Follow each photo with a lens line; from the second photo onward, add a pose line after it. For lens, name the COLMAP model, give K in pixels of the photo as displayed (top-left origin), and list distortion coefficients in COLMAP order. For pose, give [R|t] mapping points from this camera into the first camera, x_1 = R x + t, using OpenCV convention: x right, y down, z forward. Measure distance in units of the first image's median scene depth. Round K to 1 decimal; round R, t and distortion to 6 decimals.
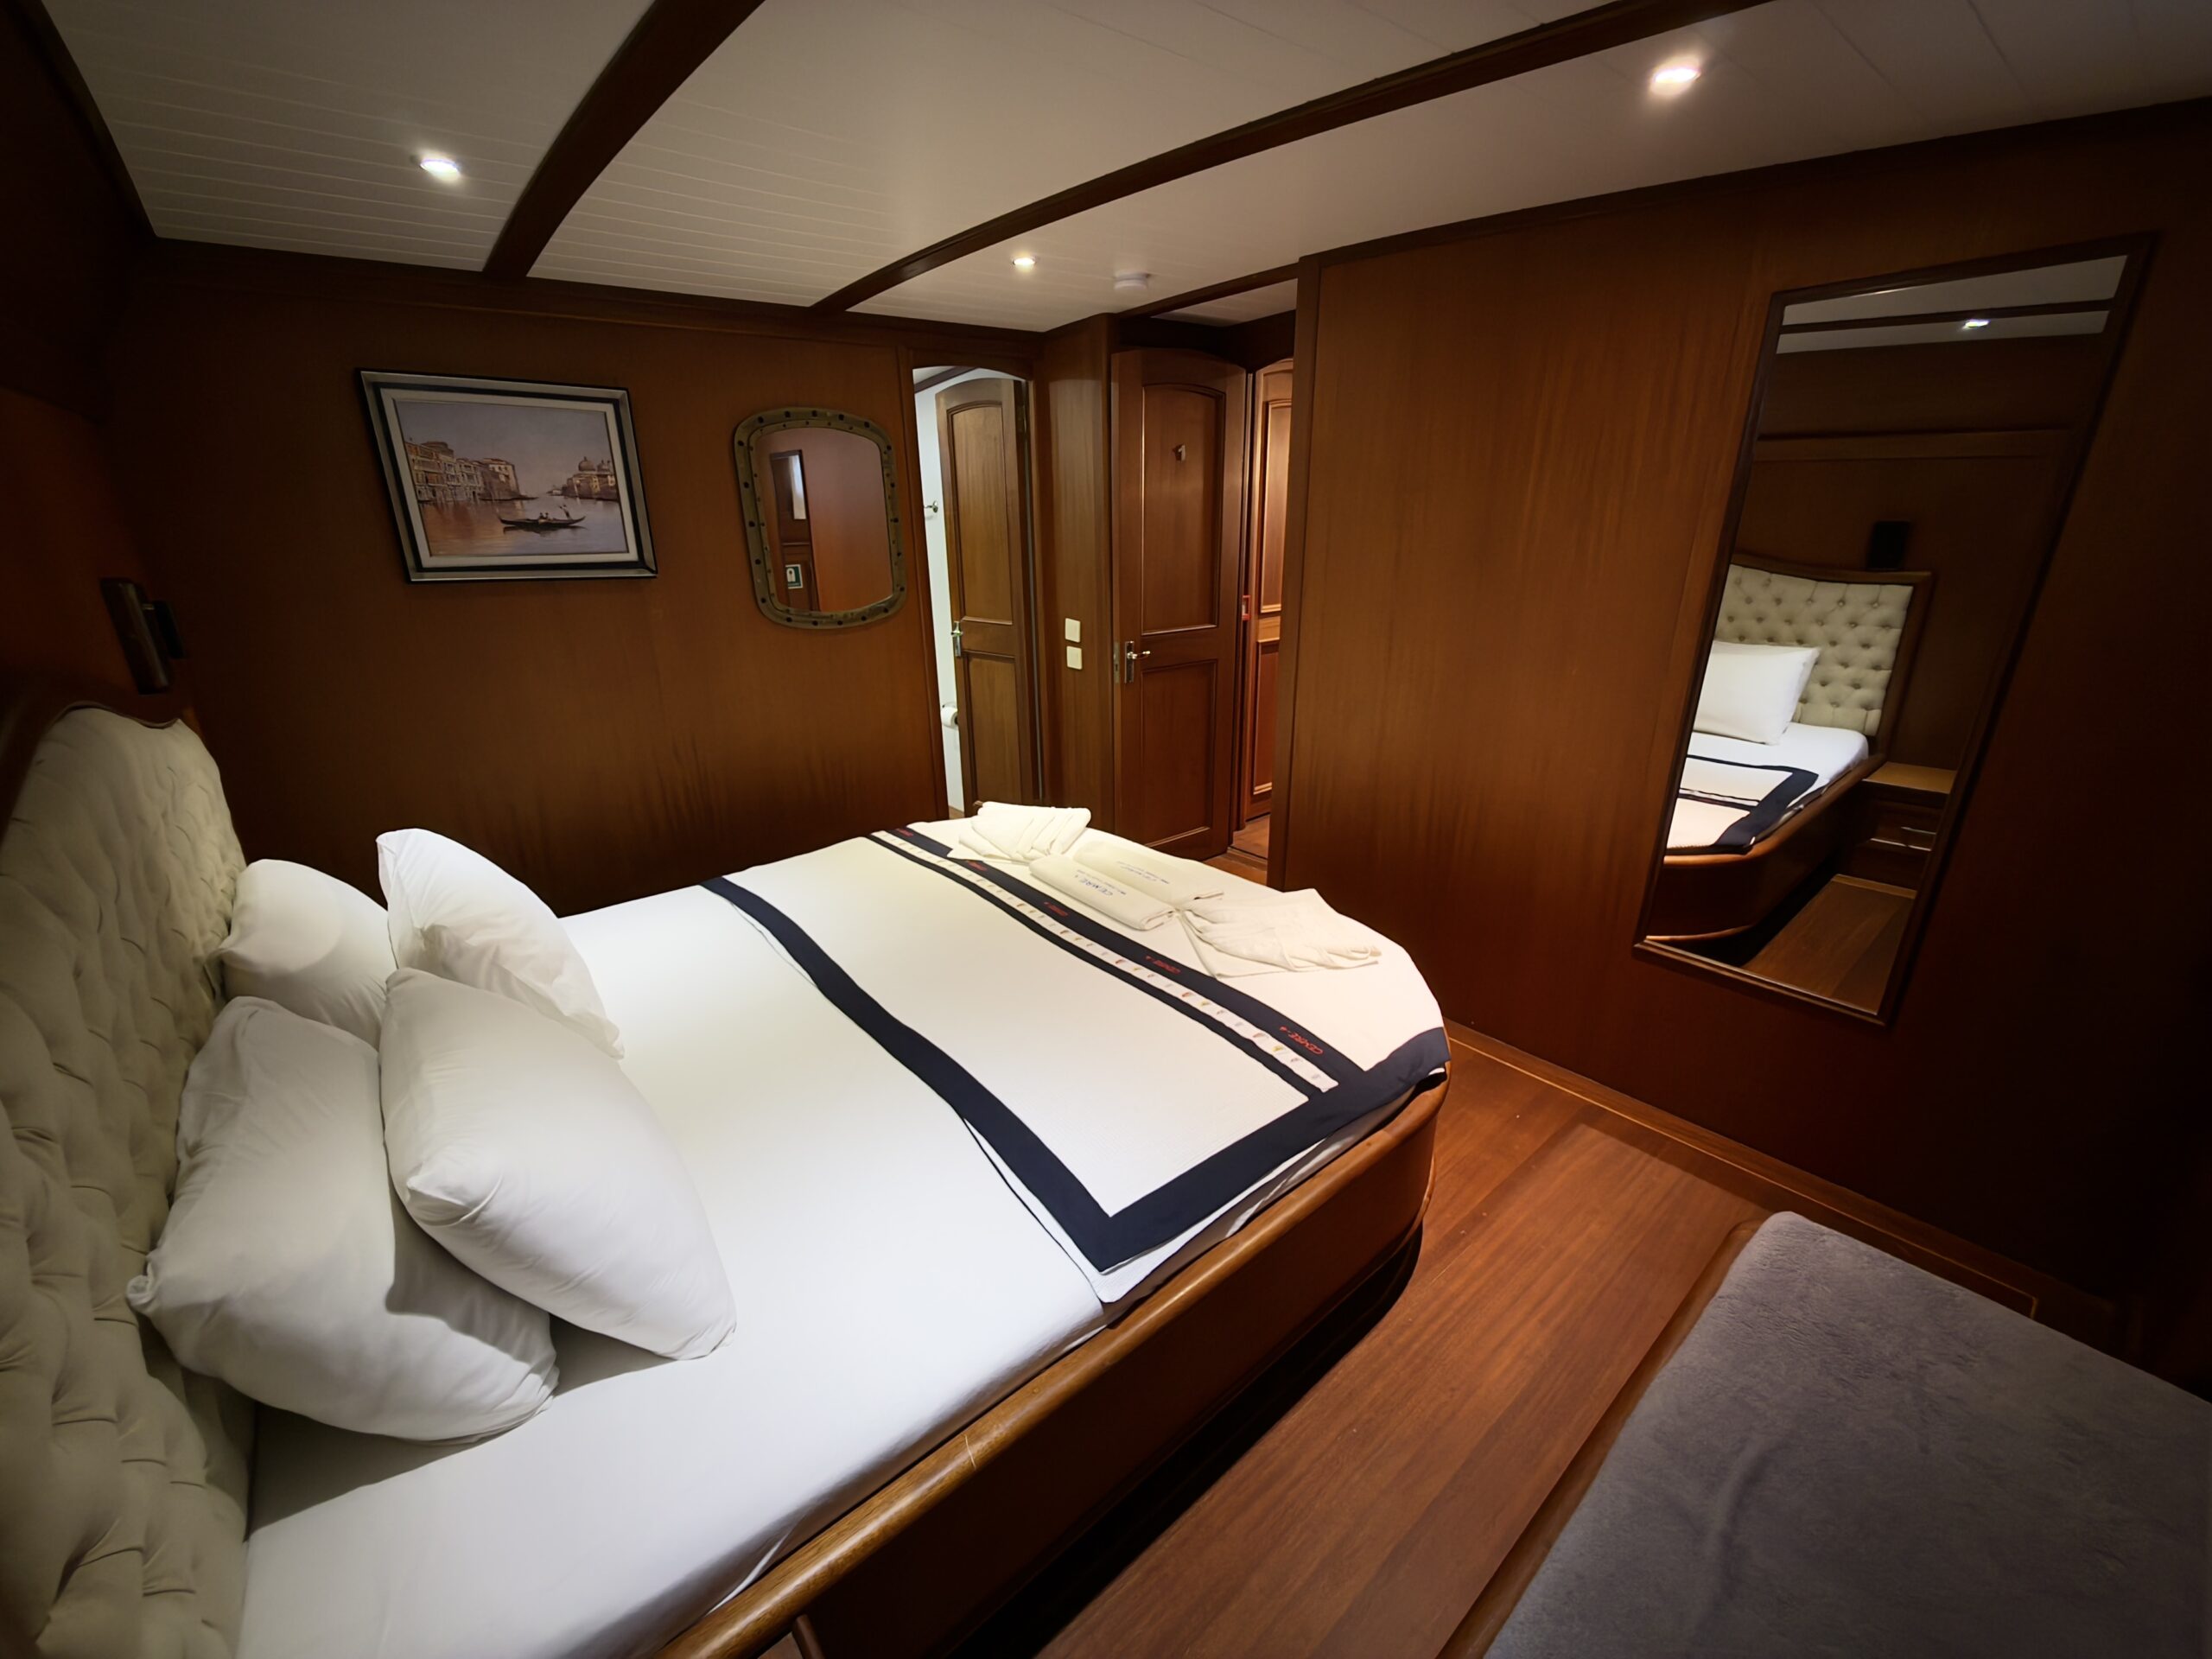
lens RADIAL K [[877.2, 0, 1102.0], [0, 877.2, 828.7], [0, 0, 1]] dist [0.001392, 0.000276]
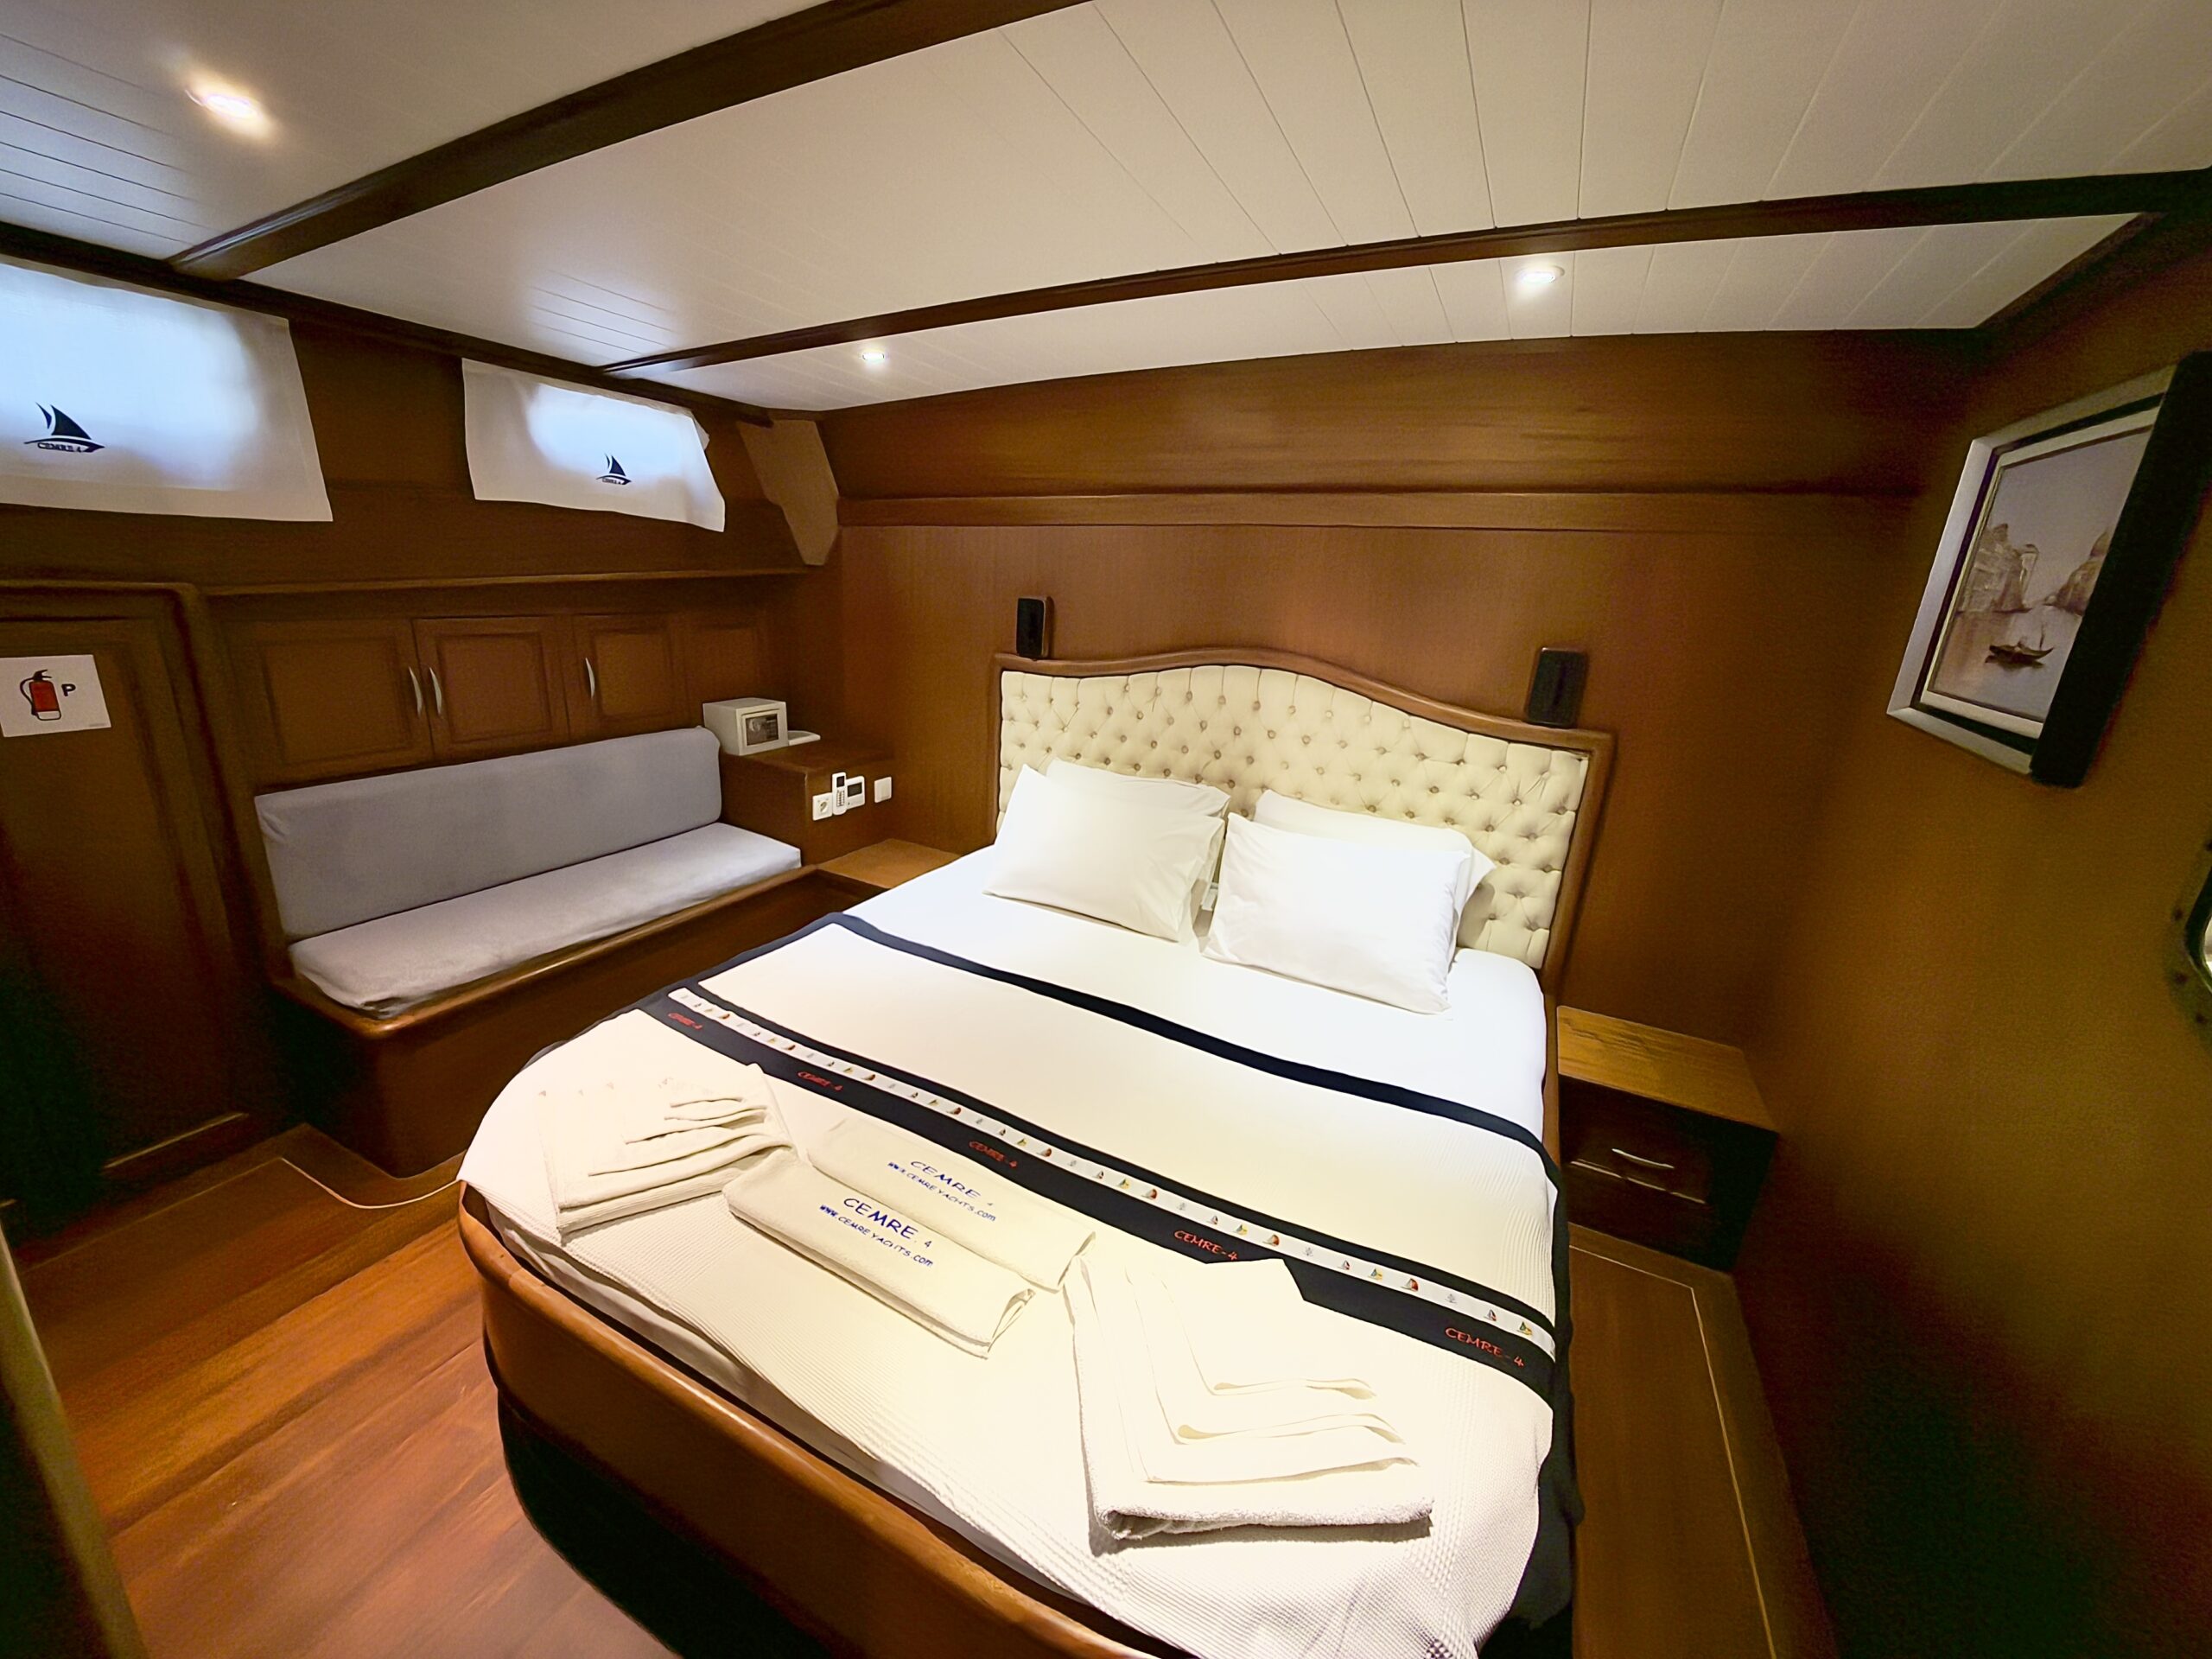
lens RADIAL K [[877.2, 0, 1102.0], [0, 877.2, 828.7], [0, 0, 1]] dist [0.001392, 0.000276]
pose [[-0.913125, 0.077412, -0.400262, 0.113754], [-0.178767, 0.806349, 0.563776, -0.474391], [0.366394, 0.586352, -0.722459, 1.271192]]
